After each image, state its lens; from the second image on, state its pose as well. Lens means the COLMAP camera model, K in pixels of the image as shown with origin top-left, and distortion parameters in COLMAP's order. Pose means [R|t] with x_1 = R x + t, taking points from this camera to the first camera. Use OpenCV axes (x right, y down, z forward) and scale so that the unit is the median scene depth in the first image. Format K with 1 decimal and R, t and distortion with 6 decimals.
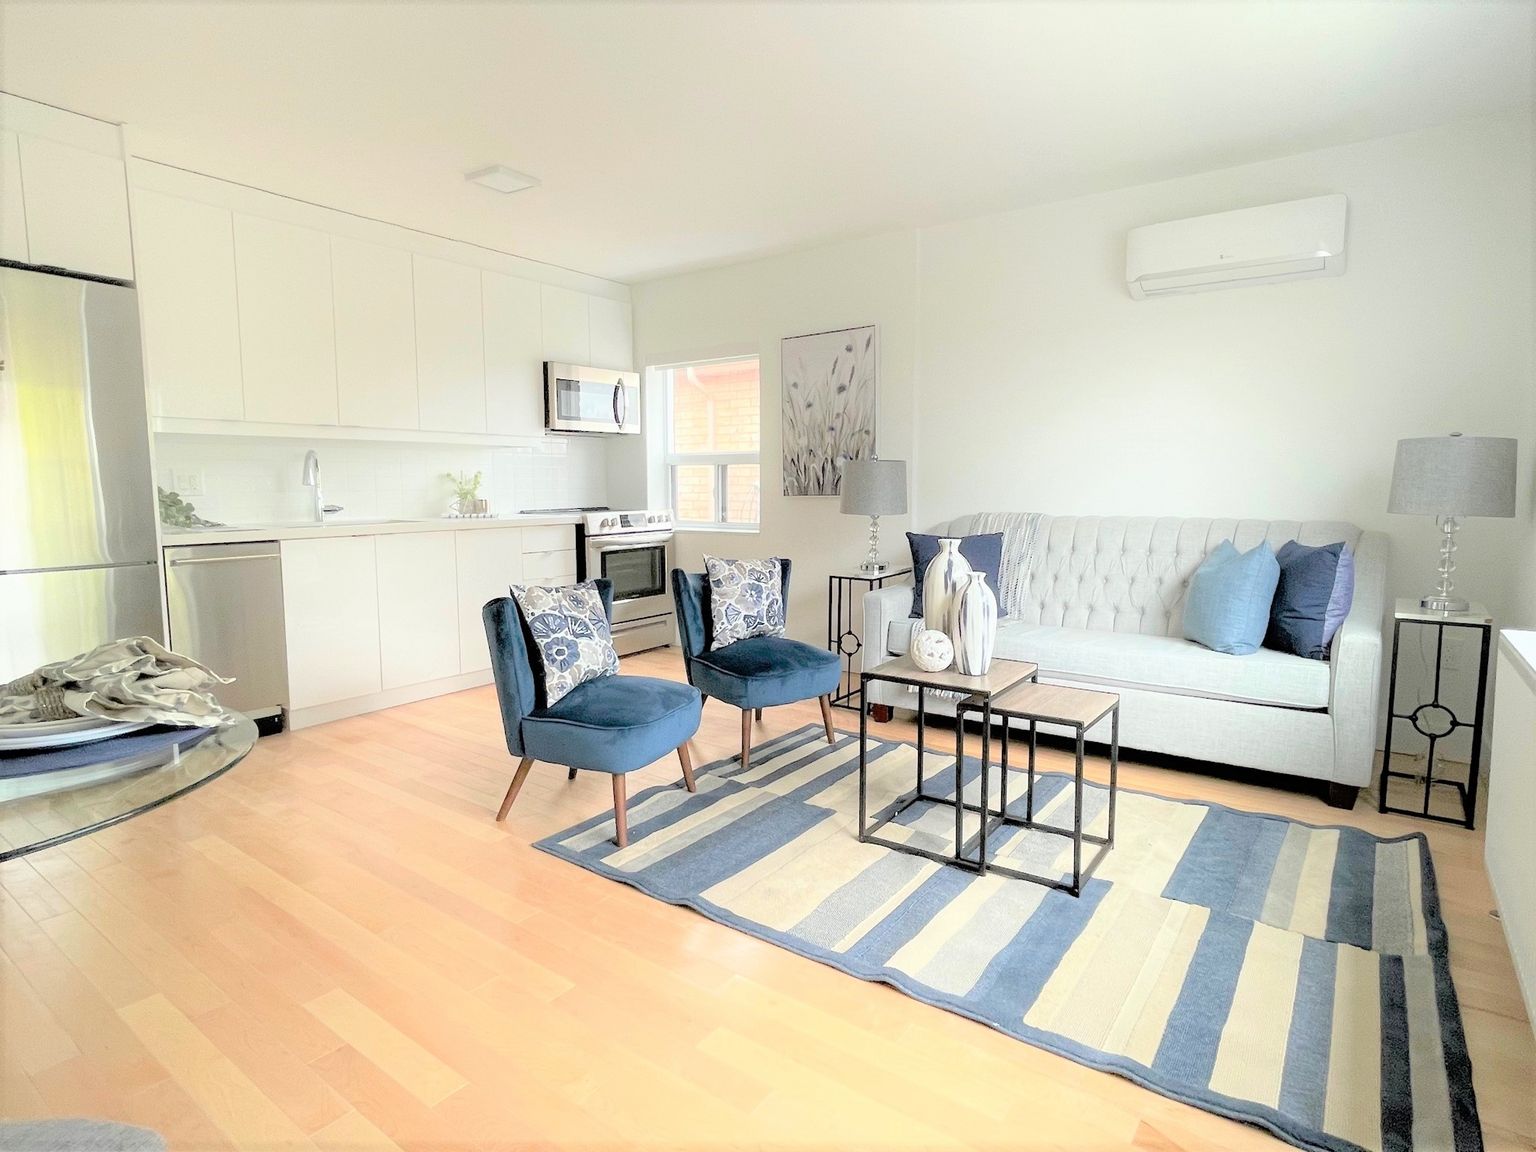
lens RADIAL K [[838.6, 0, 753.5], [0, 838.6, 567.0], [0, 0, 1]] dist [0.003498, 0.000918]
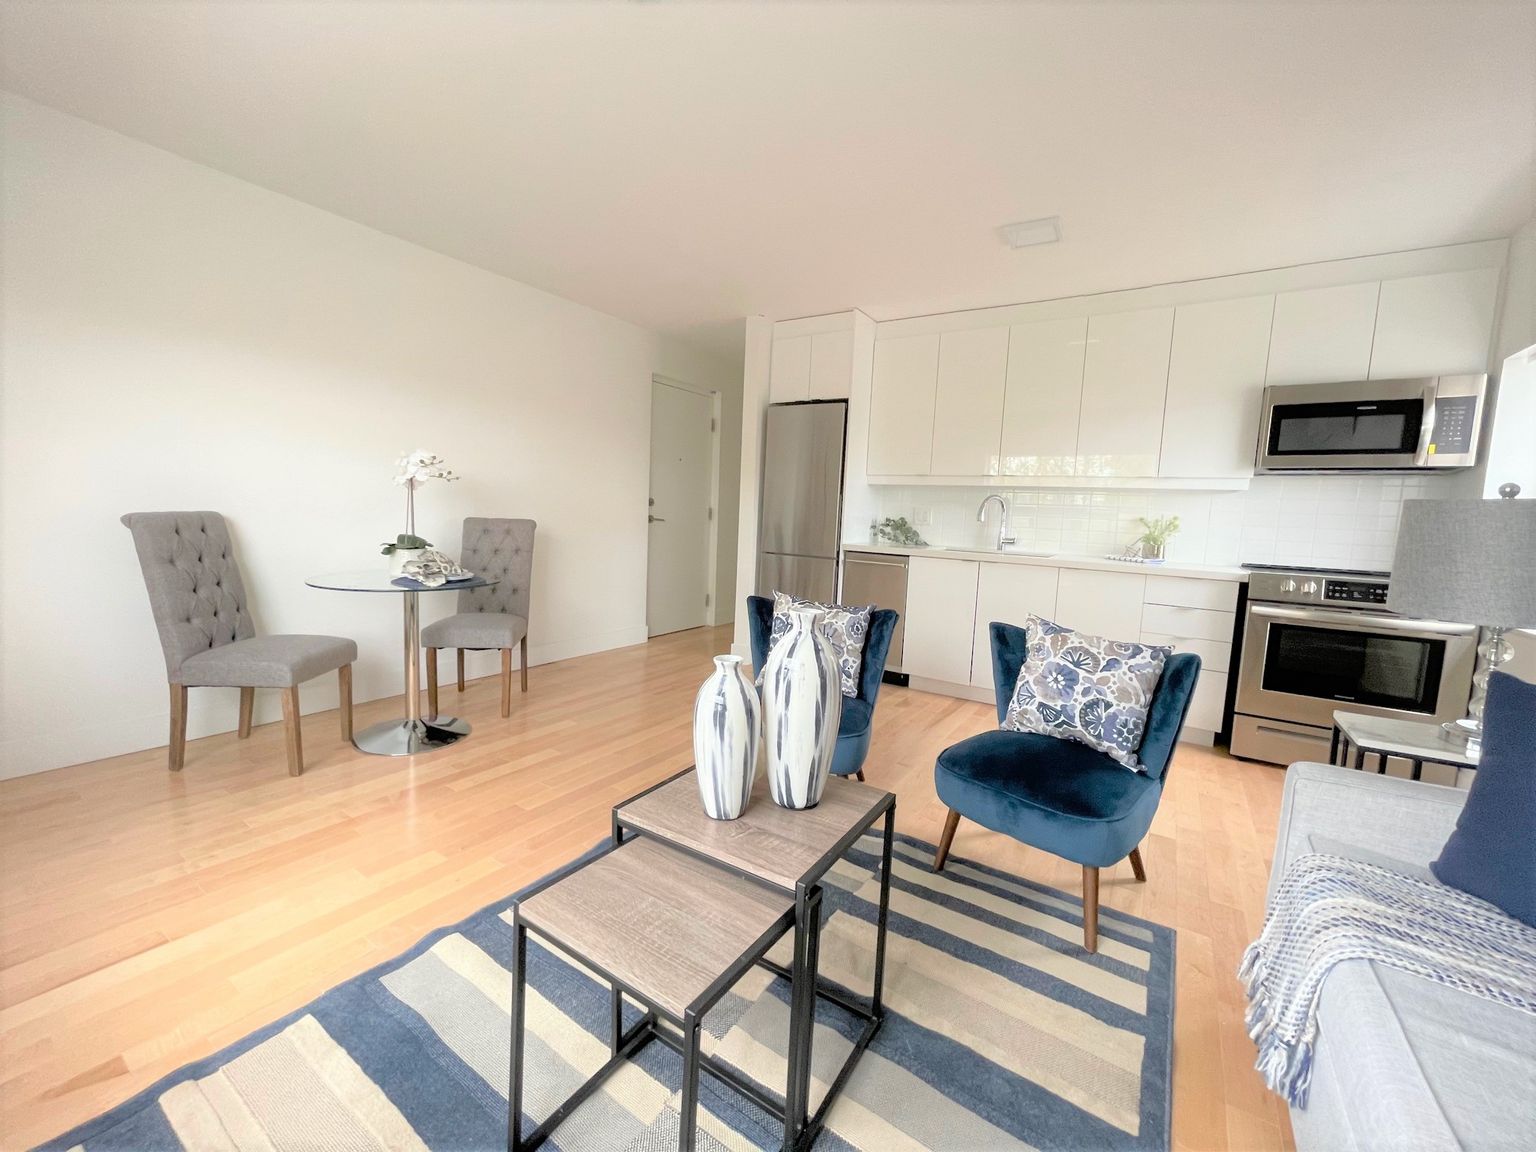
lens RADIAL K [[632.1, 0, 768.0], [0, 632.1, 576.0], [0, 0, 1]] dist [-0.000447, -0.000343]
pose [[0.049728, 0.109672, -0.992723, 0.398413], [-0.142203, 0.984604, 0.101652, -0.058108], [0.988588, 0.136113, 0.064558, 0.536193]]
